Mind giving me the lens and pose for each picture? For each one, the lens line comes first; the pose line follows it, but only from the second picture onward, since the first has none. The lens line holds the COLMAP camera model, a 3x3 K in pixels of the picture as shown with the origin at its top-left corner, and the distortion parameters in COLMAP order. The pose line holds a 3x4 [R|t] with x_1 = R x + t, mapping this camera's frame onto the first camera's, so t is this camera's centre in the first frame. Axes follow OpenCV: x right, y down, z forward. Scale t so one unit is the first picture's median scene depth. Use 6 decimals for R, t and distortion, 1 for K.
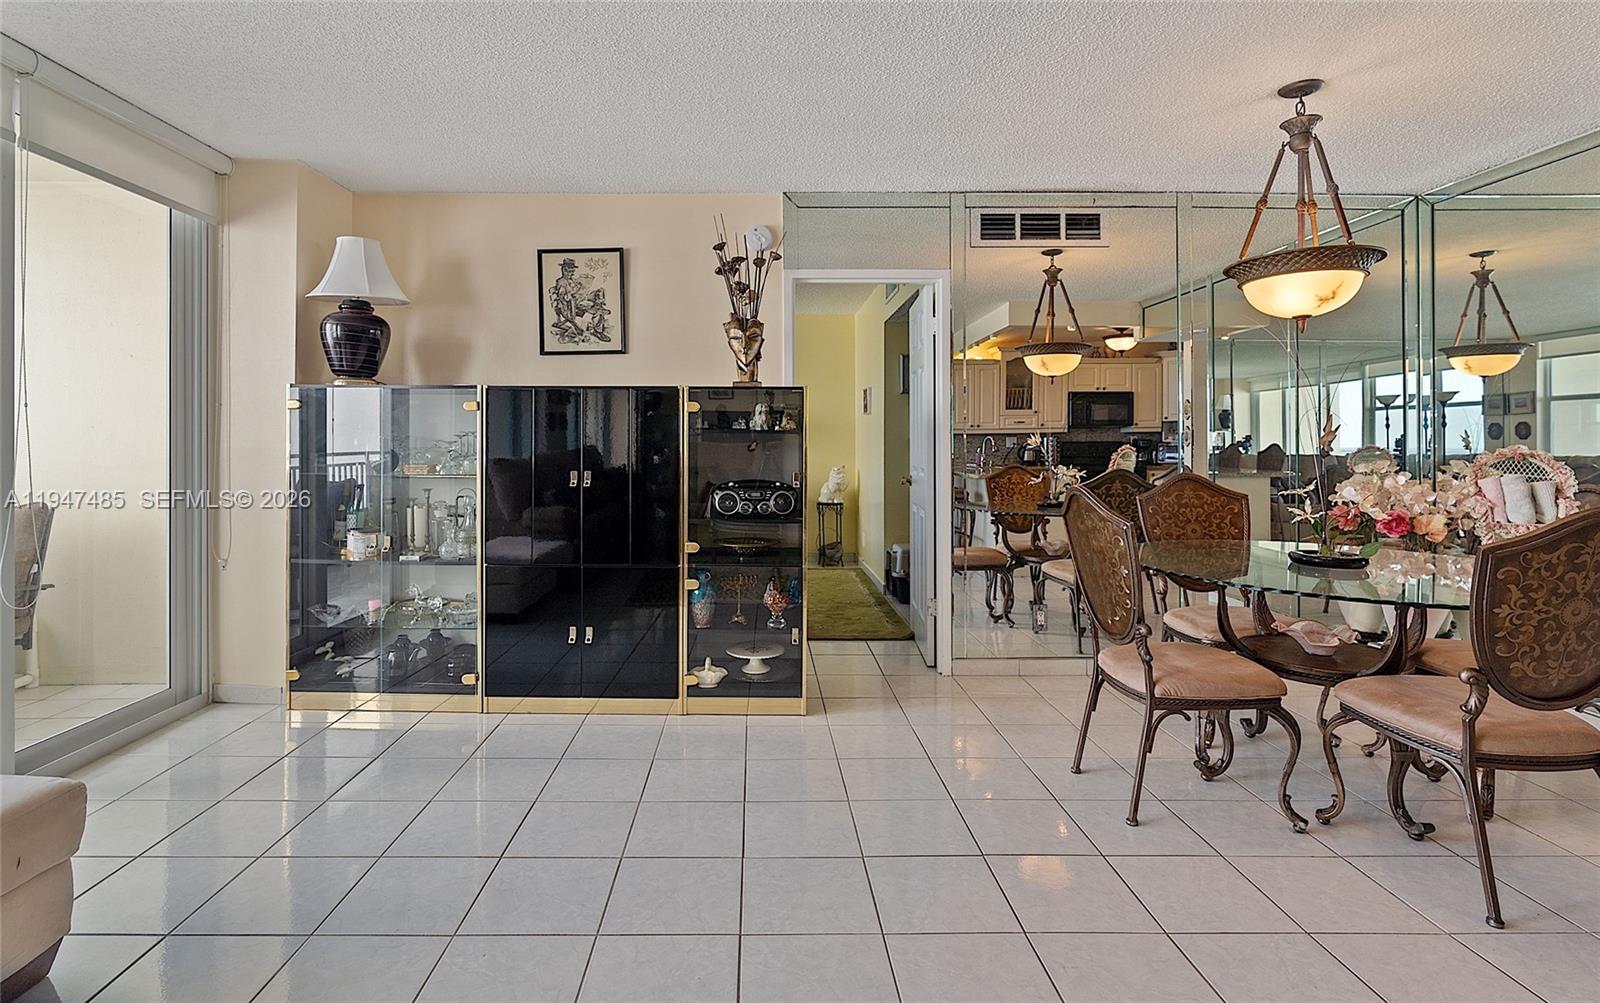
lens RADIAL K [[763.4, 0, 767.1], [0, 763.4, 436.1], [0, 0, 1]] dist [-0.004754, 0.002400]
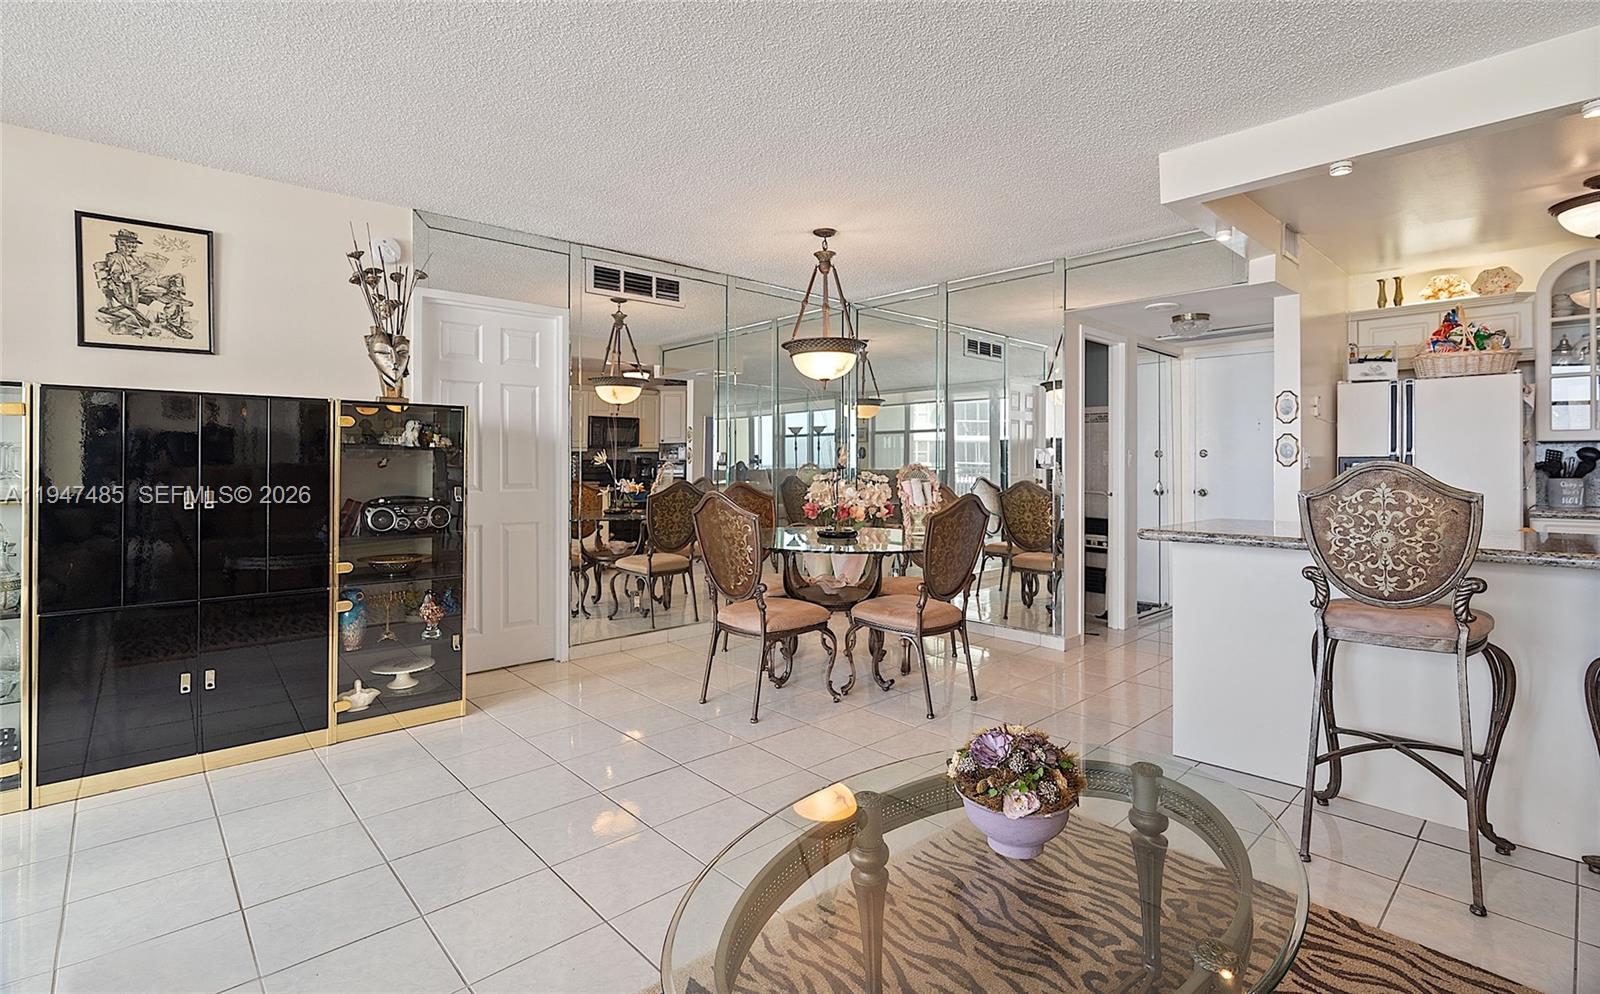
lens RADIAL K [[763.4, 0, 788.7], [0, 763.4, 457.4], [0, 0, 1]] dist [-0.004754, 0.002400]
pose [[0.736089, 0.005765, 0.676860, -0.331458], [-0.009096, 0.999958, 0.001376, 0.000629], [-0.676824, -0.007169, 0.736110, -0.081313]]
